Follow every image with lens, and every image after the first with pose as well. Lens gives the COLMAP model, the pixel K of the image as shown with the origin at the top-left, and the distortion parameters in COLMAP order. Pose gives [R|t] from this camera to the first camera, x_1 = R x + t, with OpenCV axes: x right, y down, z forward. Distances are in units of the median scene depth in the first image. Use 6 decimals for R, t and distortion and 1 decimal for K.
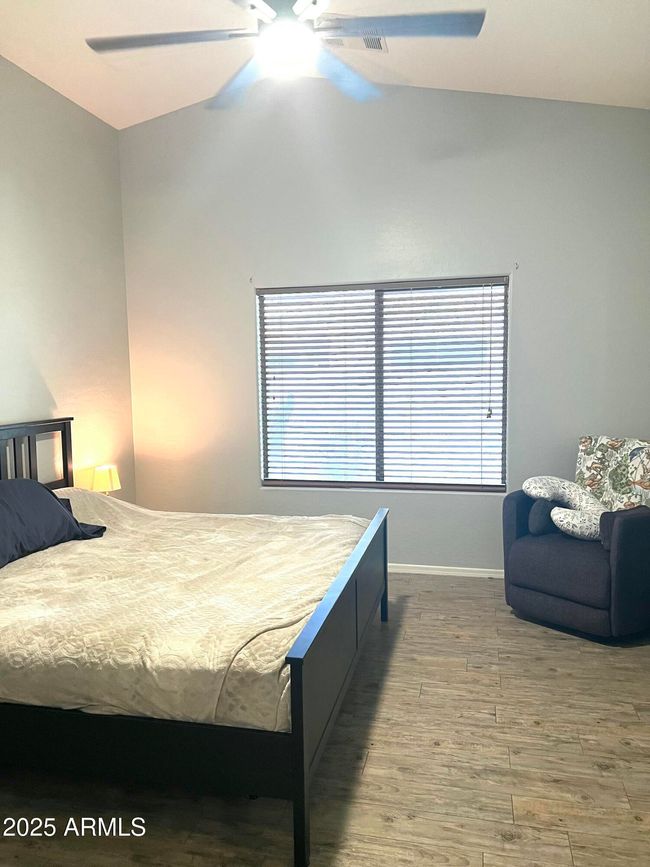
lens RADIAL K [[651.4, 0, 325.4], [0, 651.4, 431.3], [0, 0, 1]] dist [0.061336, -0.069040]
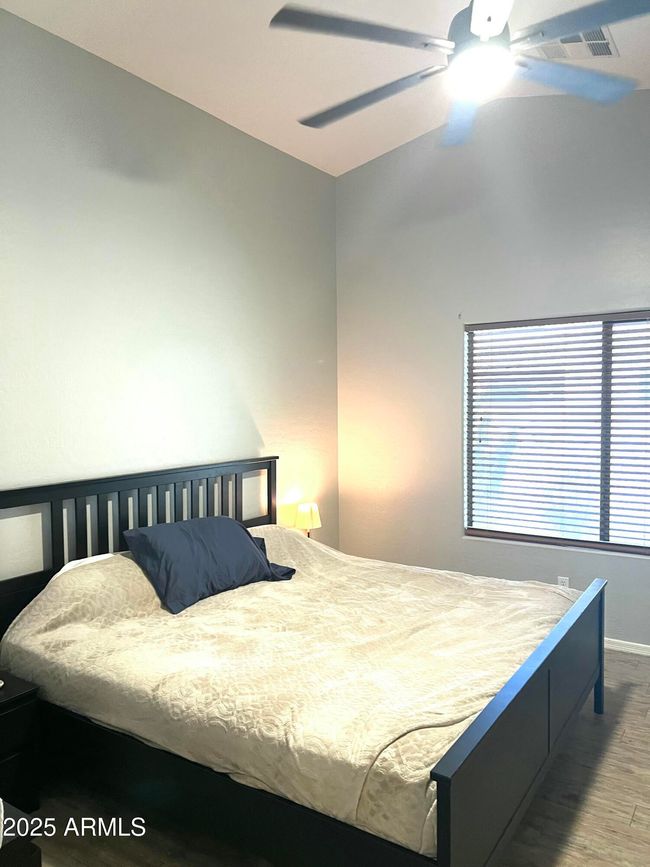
lens RADIAL K [[651.4, 0, 323.6], [0, 651.4, 432.5], [0, 0, 1]] dist [0.061336, -0.069040]
pose [[0.935484, 0.024428, -0.352524, 0.060348], [-0.037888, 0.998791, -0.031330, -0.038604], [0.351332, 0.042665, 0.935278, 0.077579]]
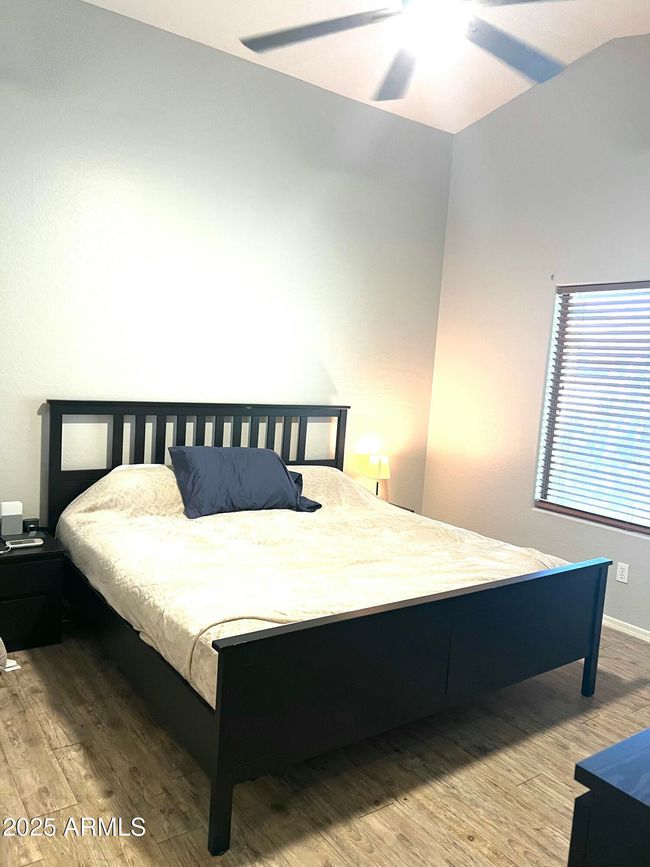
lens RADIAL K [[651.4, 0, 329.9], [0, 651.4, 437.6], [0, 0, 1]] dist [0.061336, -0.069040]
pose [[0.744424, 0.137165, -0.653467, 0.415049], [-0.137748, 0.989168, 0.050708, -0.026211], [0.653345, 0.052266, 0.755254, 0.201191]]
